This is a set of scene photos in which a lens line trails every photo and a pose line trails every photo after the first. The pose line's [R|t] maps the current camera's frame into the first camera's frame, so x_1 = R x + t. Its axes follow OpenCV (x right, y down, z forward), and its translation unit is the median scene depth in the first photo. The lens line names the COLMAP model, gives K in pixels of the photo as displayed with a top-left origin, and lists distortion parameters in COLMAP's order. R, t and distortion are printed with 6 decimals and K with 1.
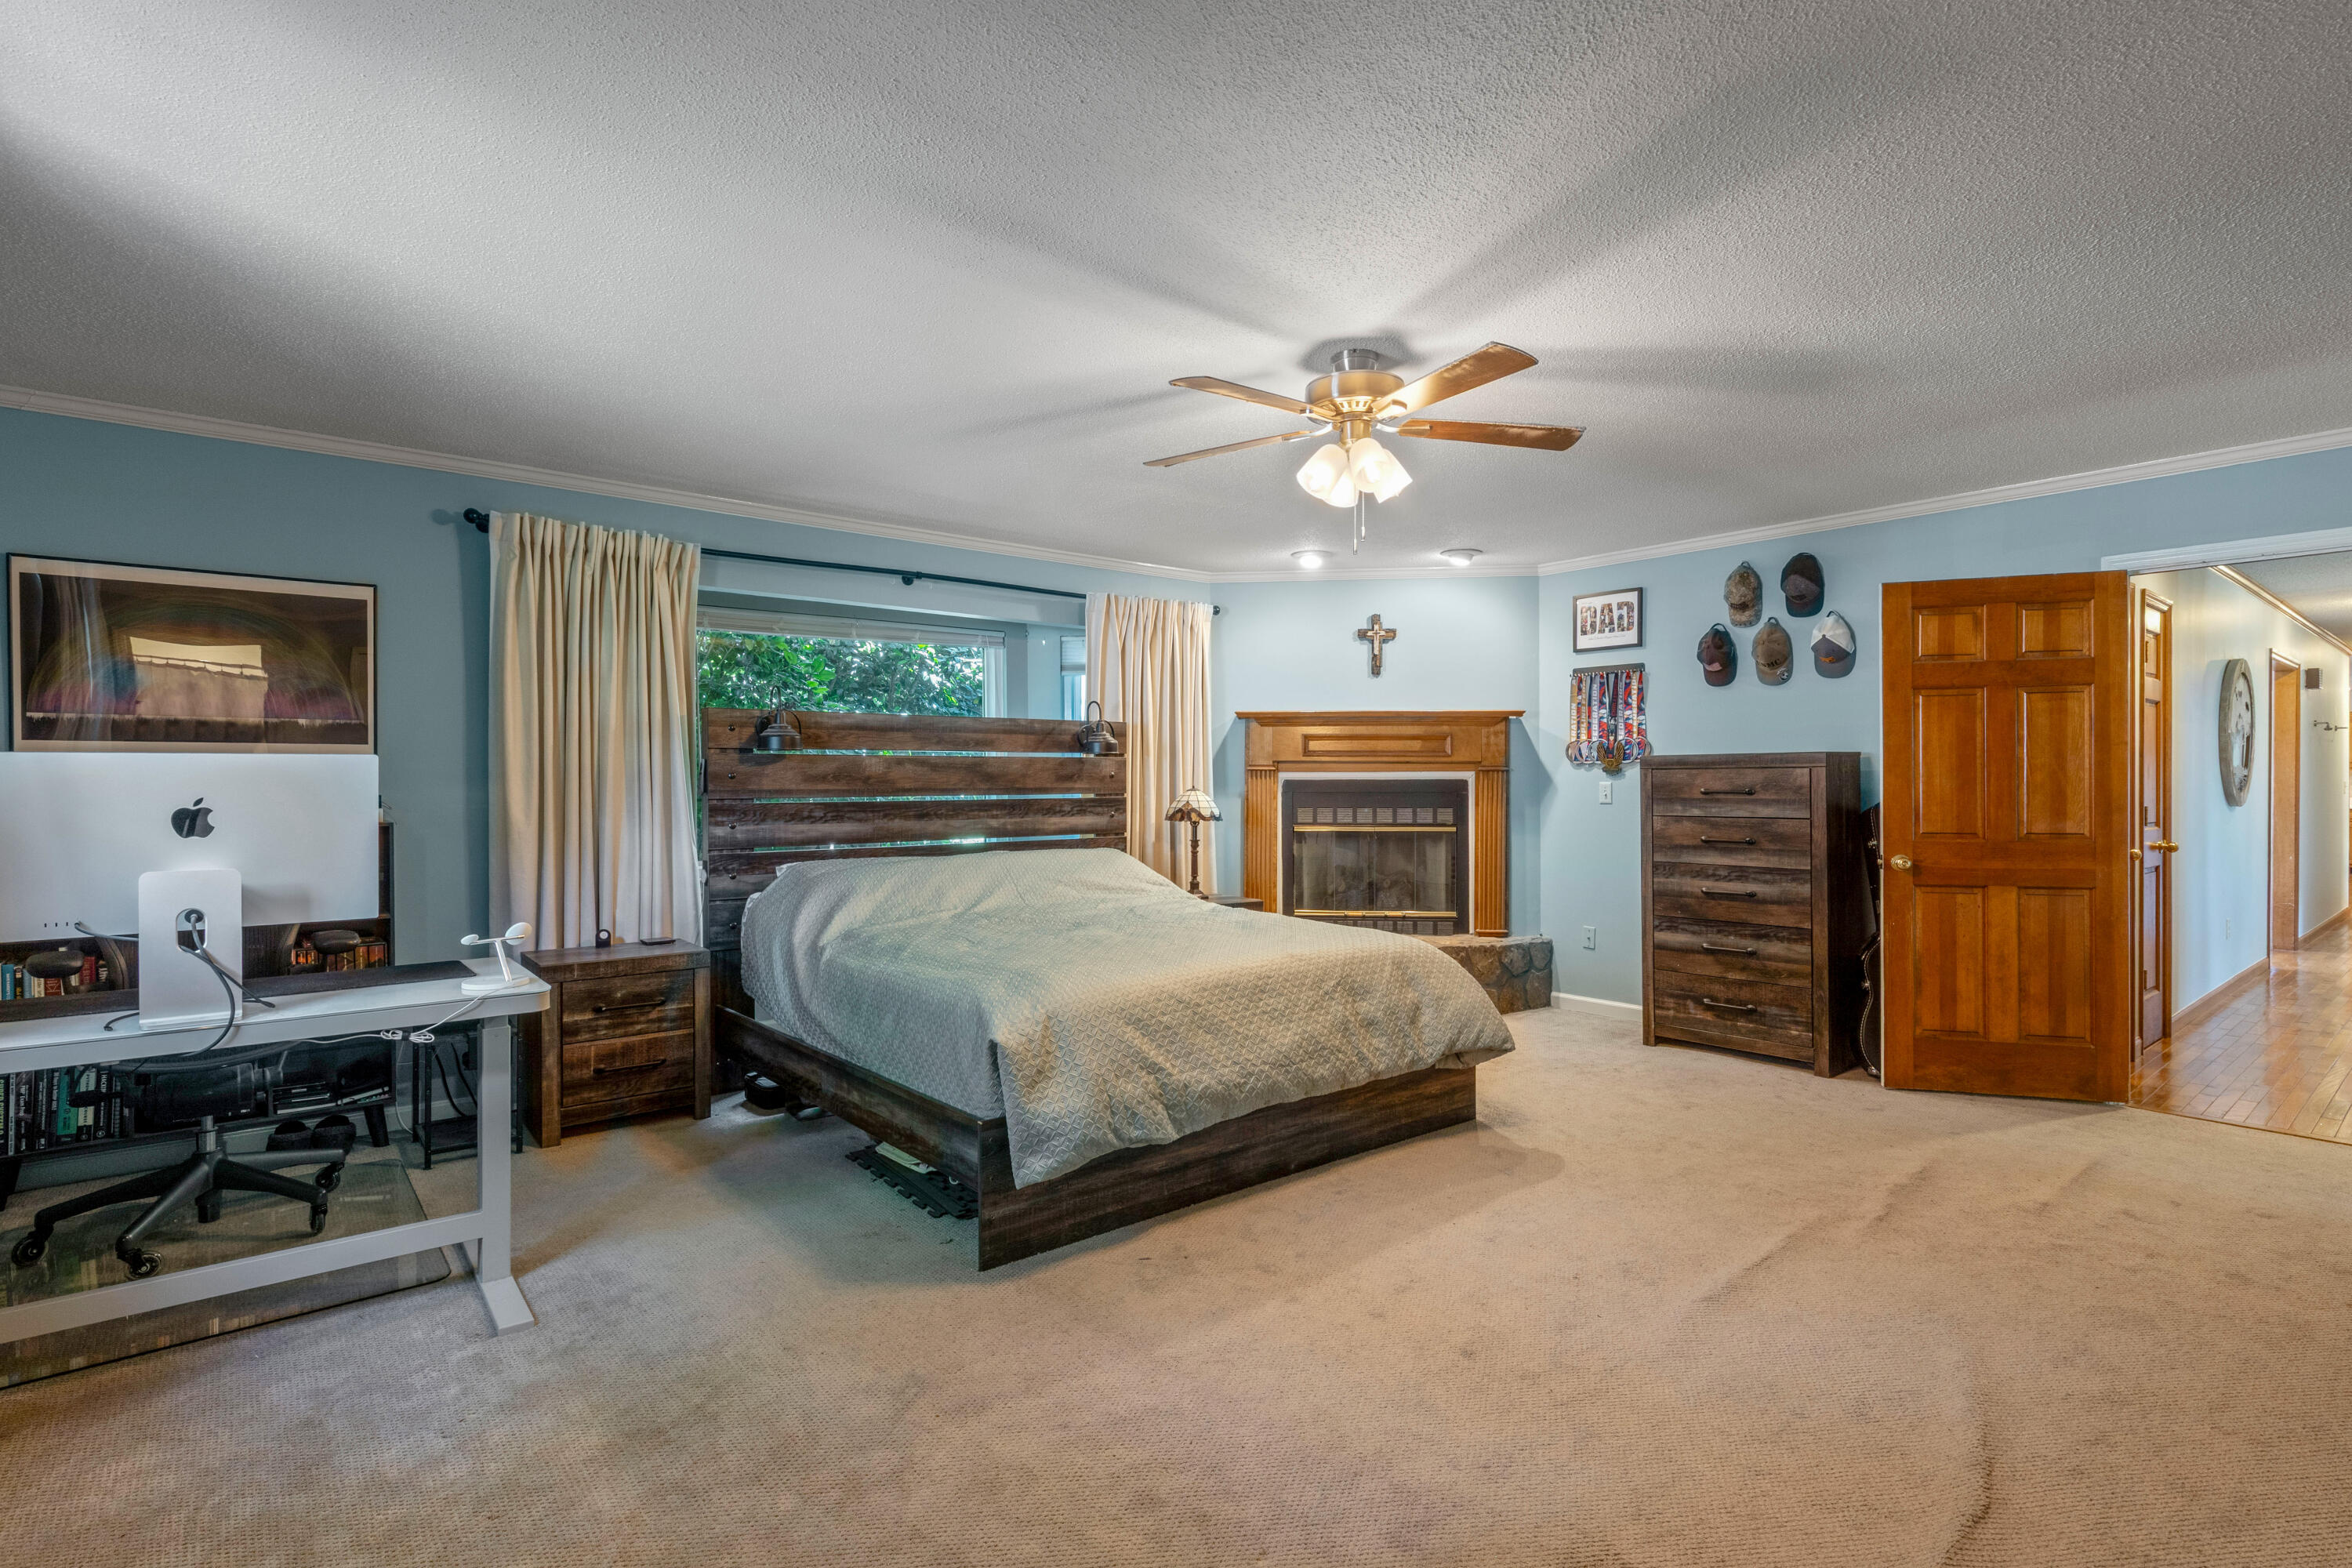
lens RADIAL K [[1140.5, 0, 1165.9], [0, 1140.5, 783.9], [0, 0, 1]] dist [0.001625, -0.000541]
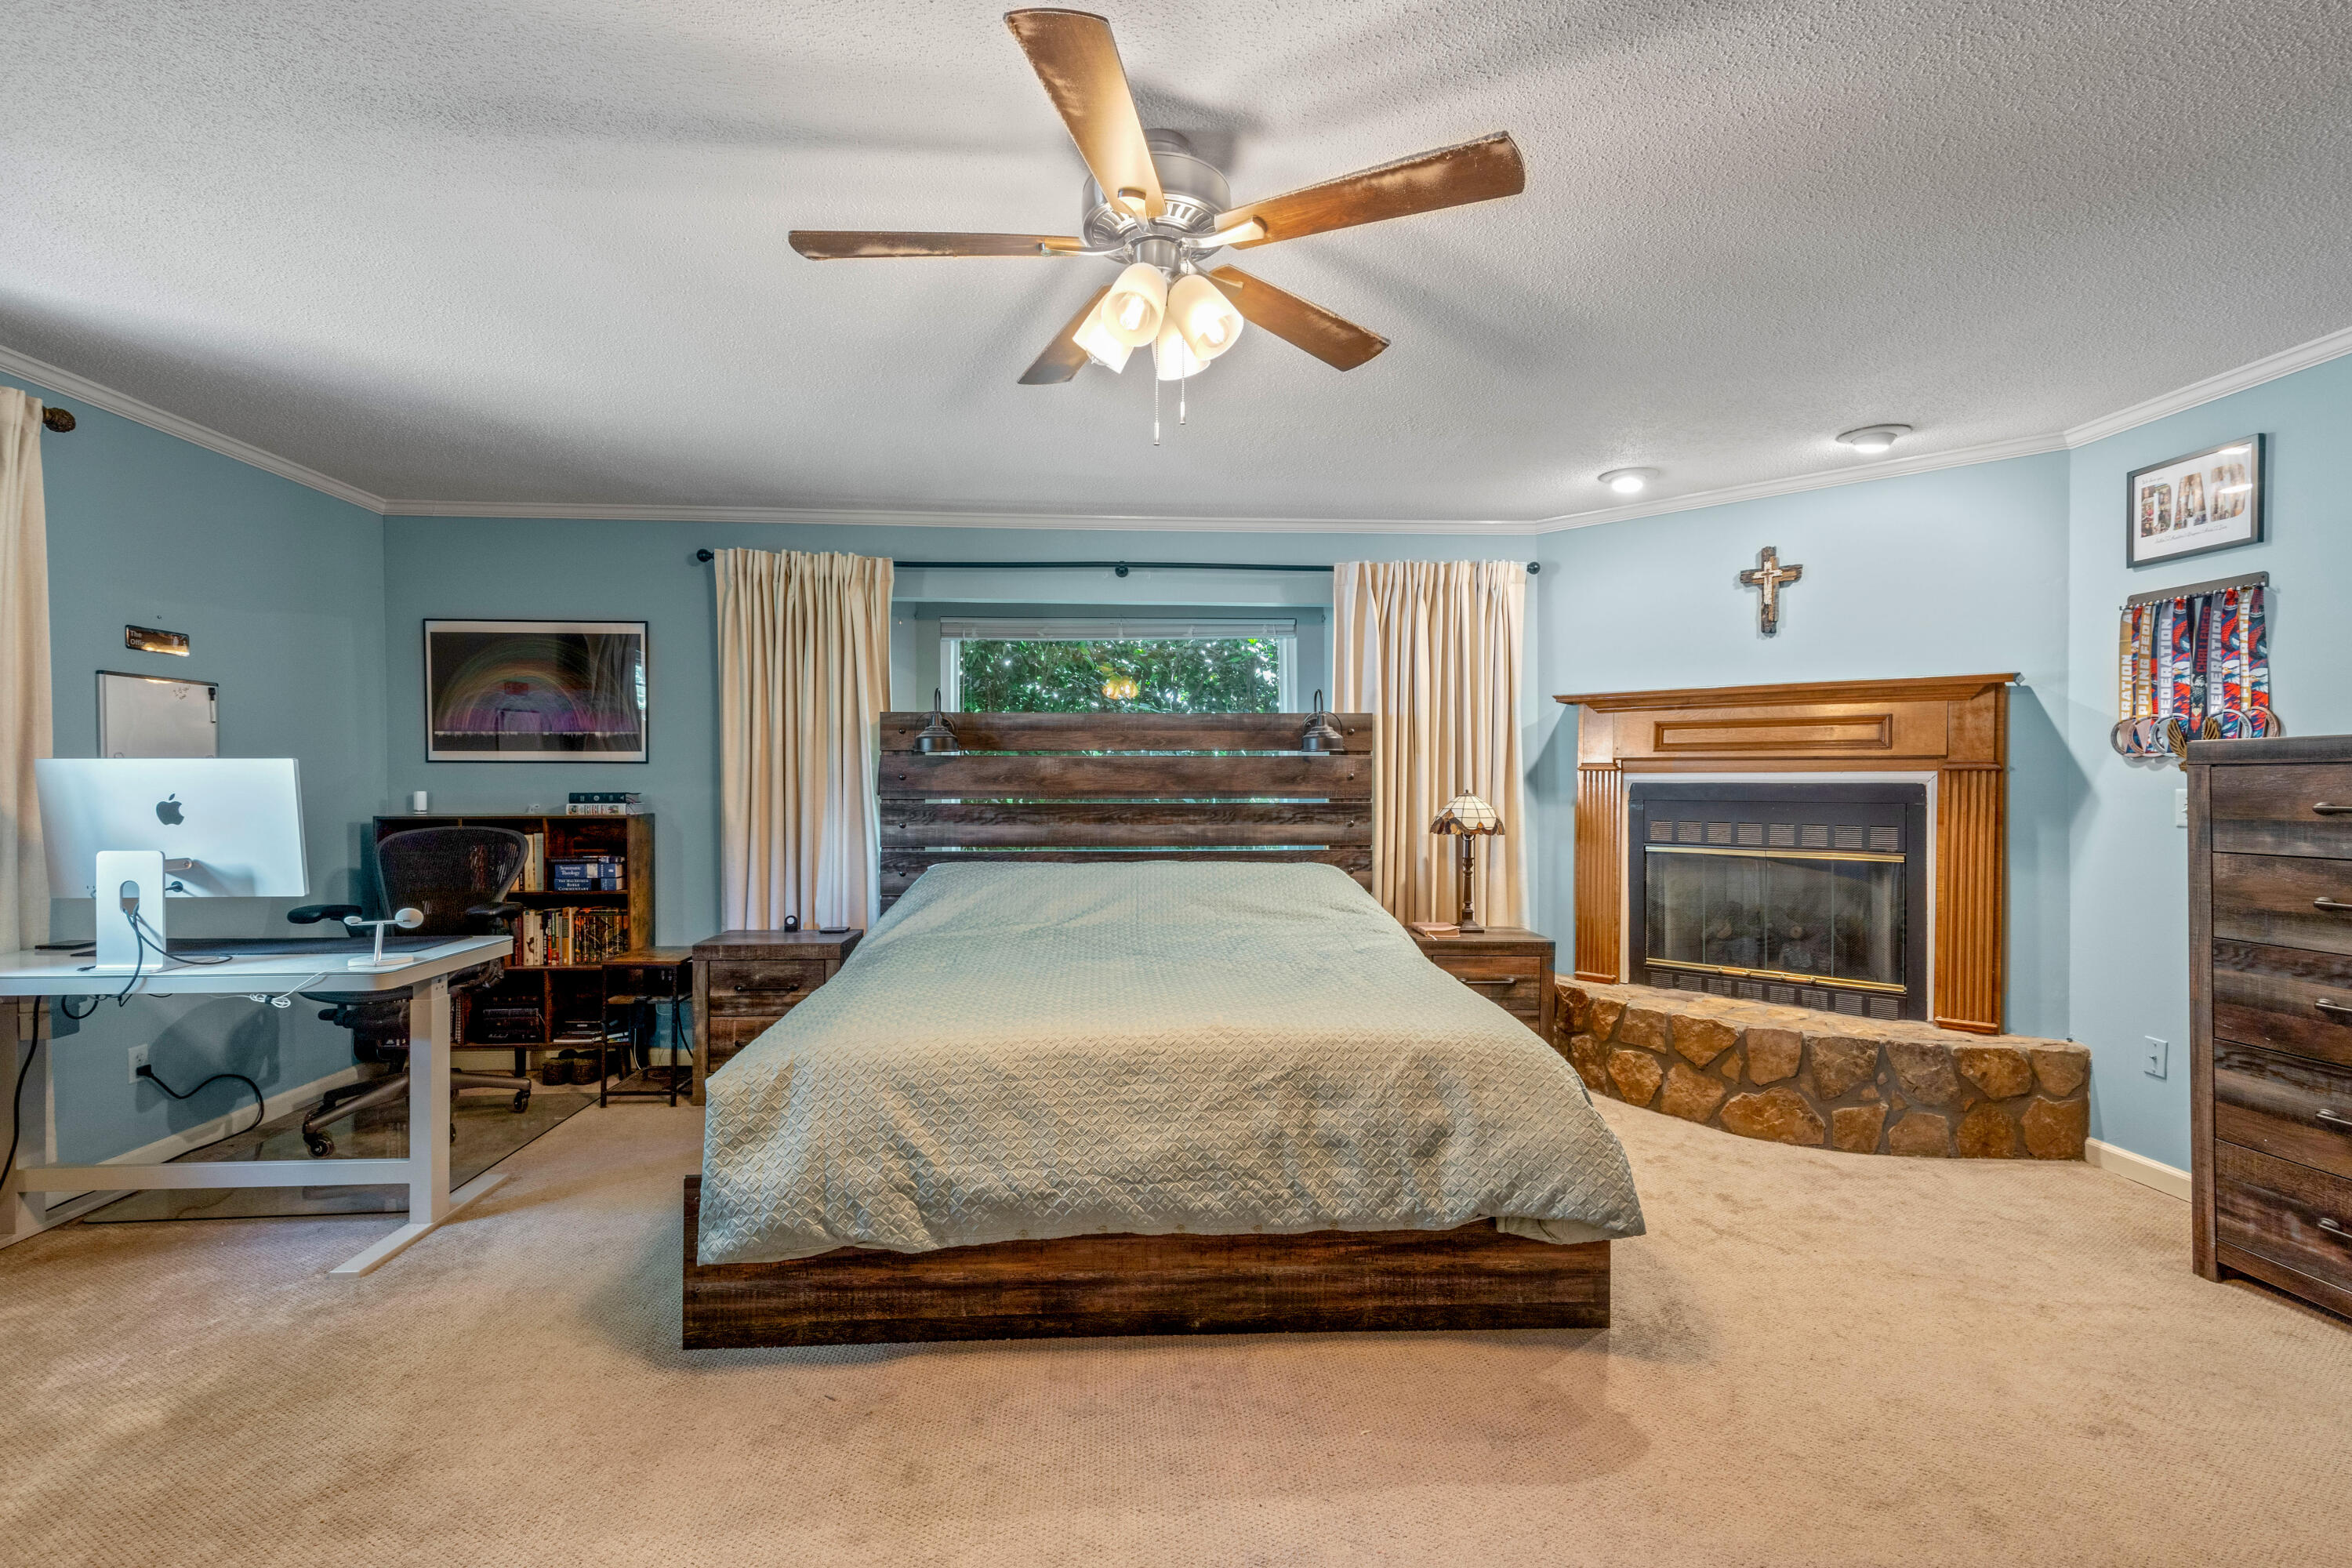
lens RADIAL K [[1068.3, 0, 1152.8], [0, 1068.3, 787.5], [0, 0, 1]] dist [0.009948, -0.000999]
pose [[0.807912, 0.006000, -0.589272, 0.312306], [-0.005131, 0.999982, 0.003147, -0.001510], [0.589280, 0.000481, 0.807928, 0.286501]]
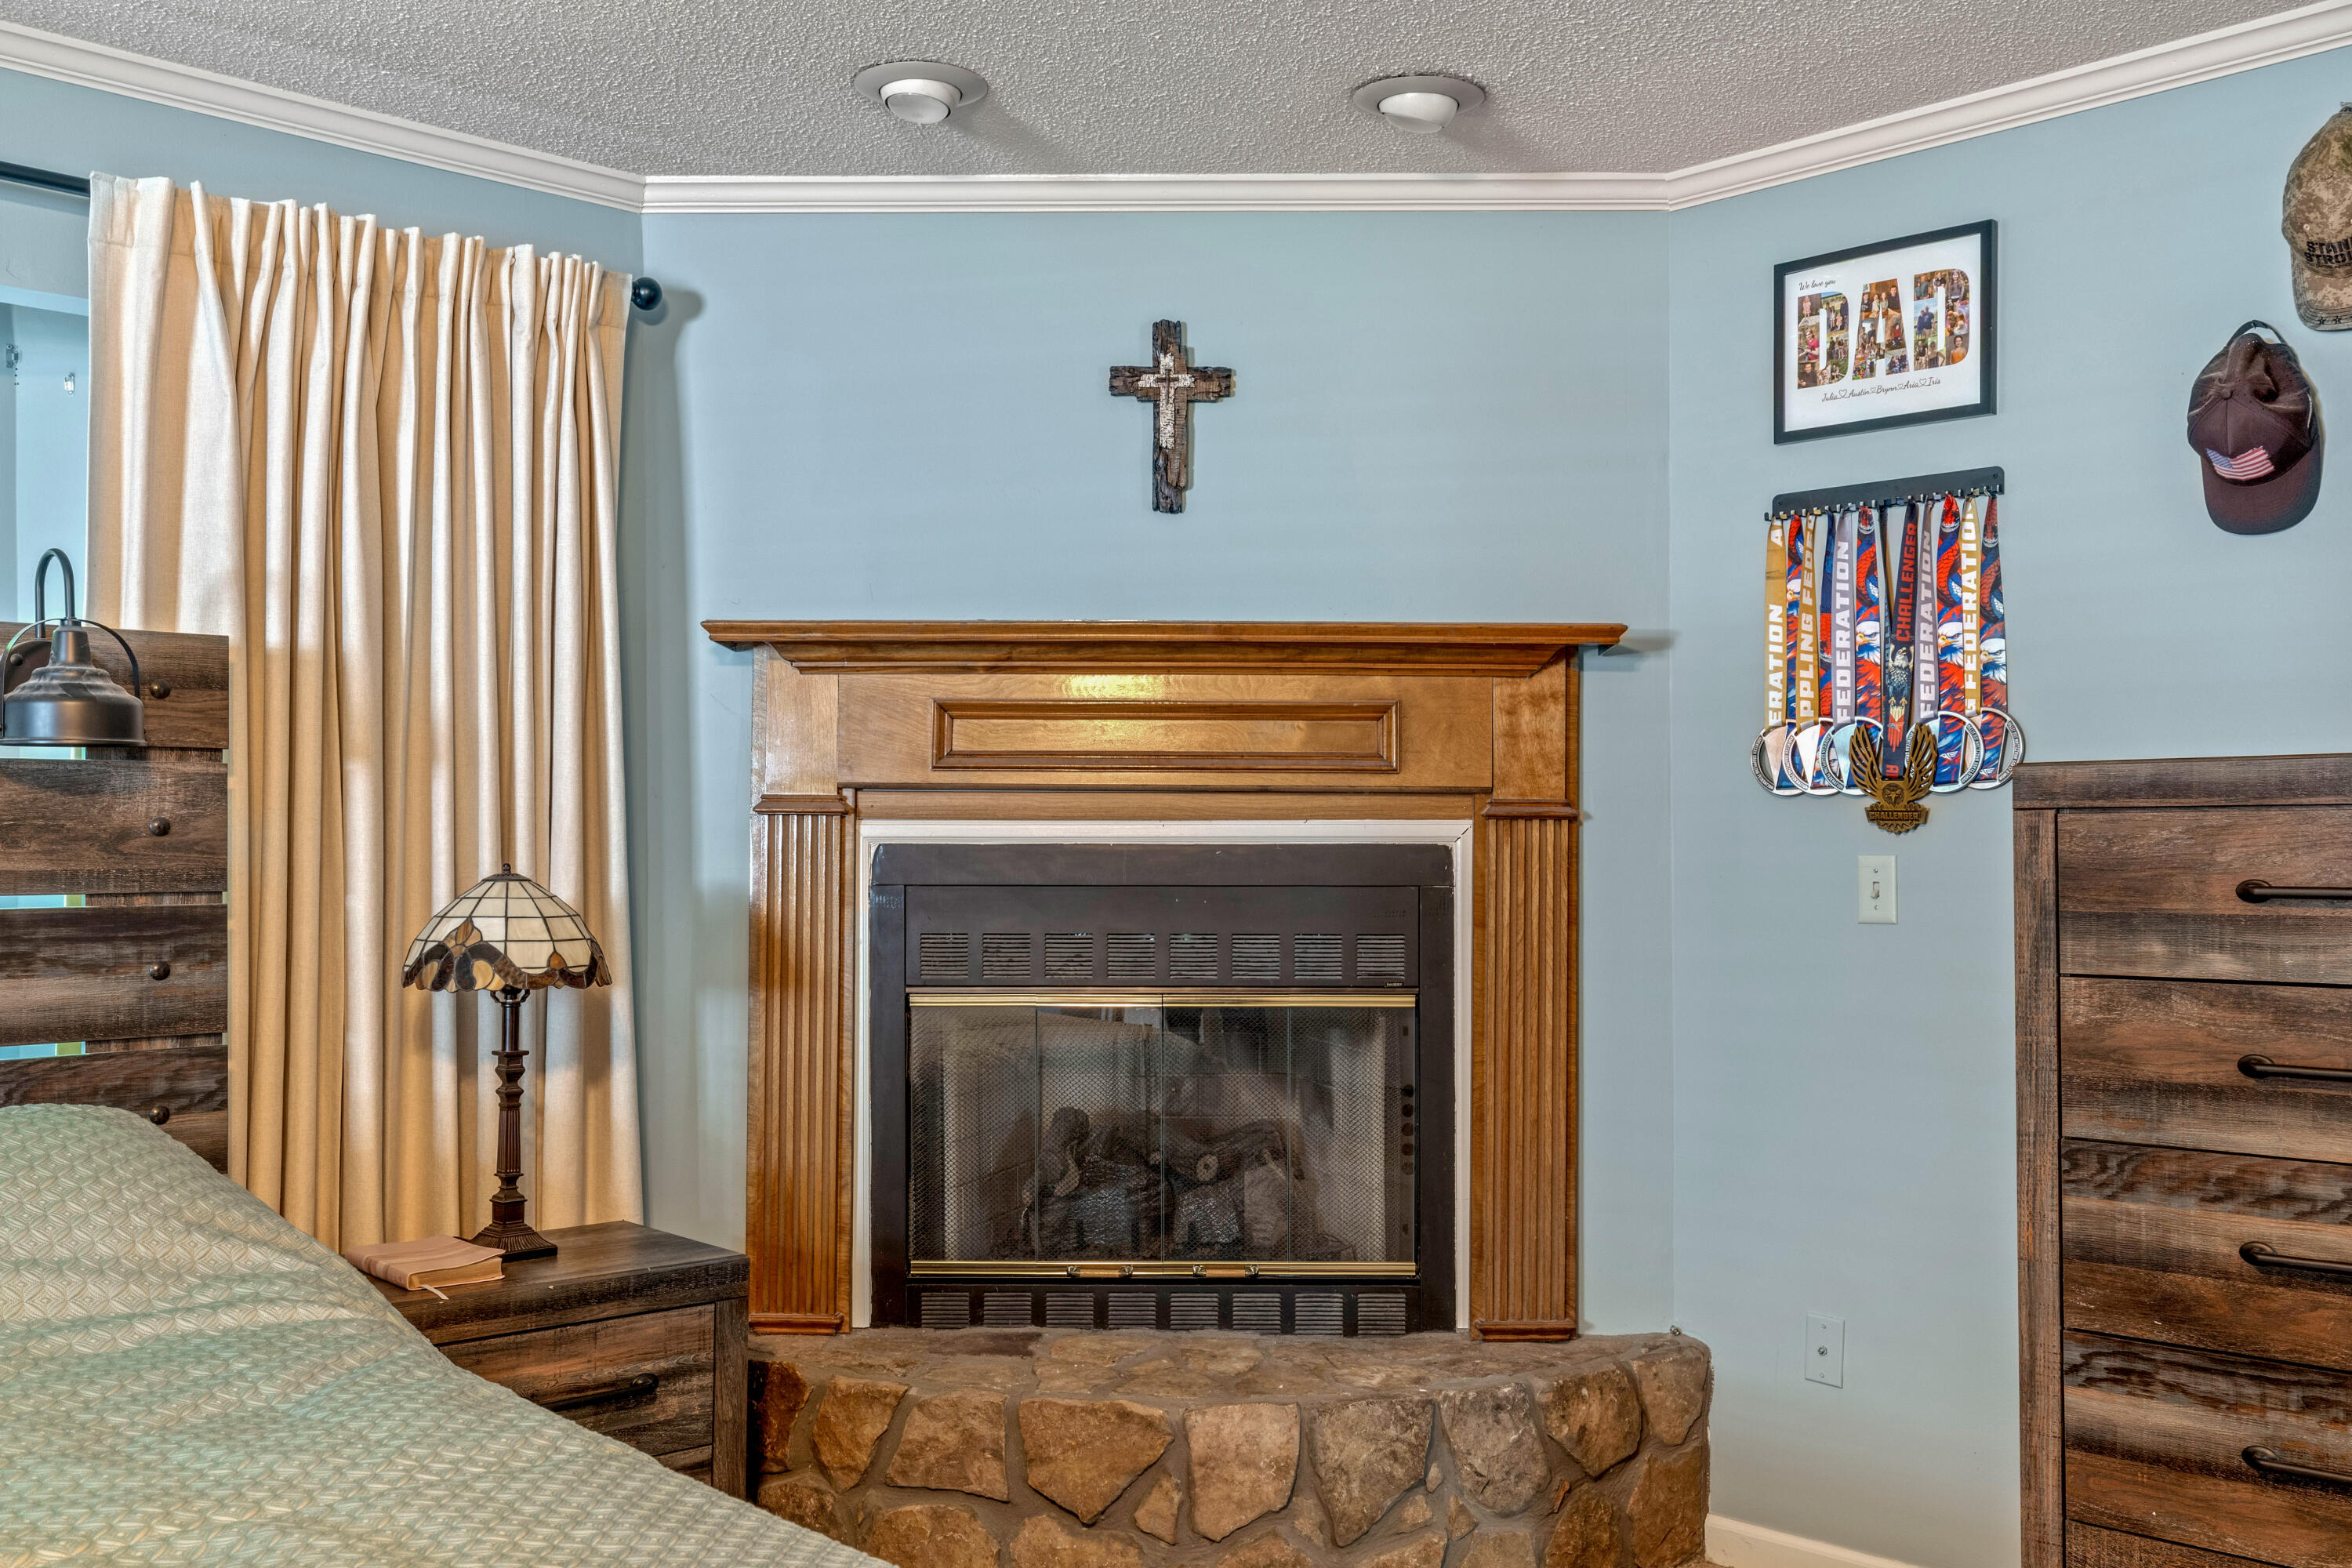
lens RADIAL K [[2134.5, 0, 1204.1], [0, 2134.5, 838.6], [0, 0, 1]] dist [-0.004519, 0.004183]
pose [[0.994961, 0.002742, 0.100224, 0.158085], [-0.002121, 0.999978, -0.006302, -0.002014], [-0.100239, 0.006058, 0.994945, 0.480607]]
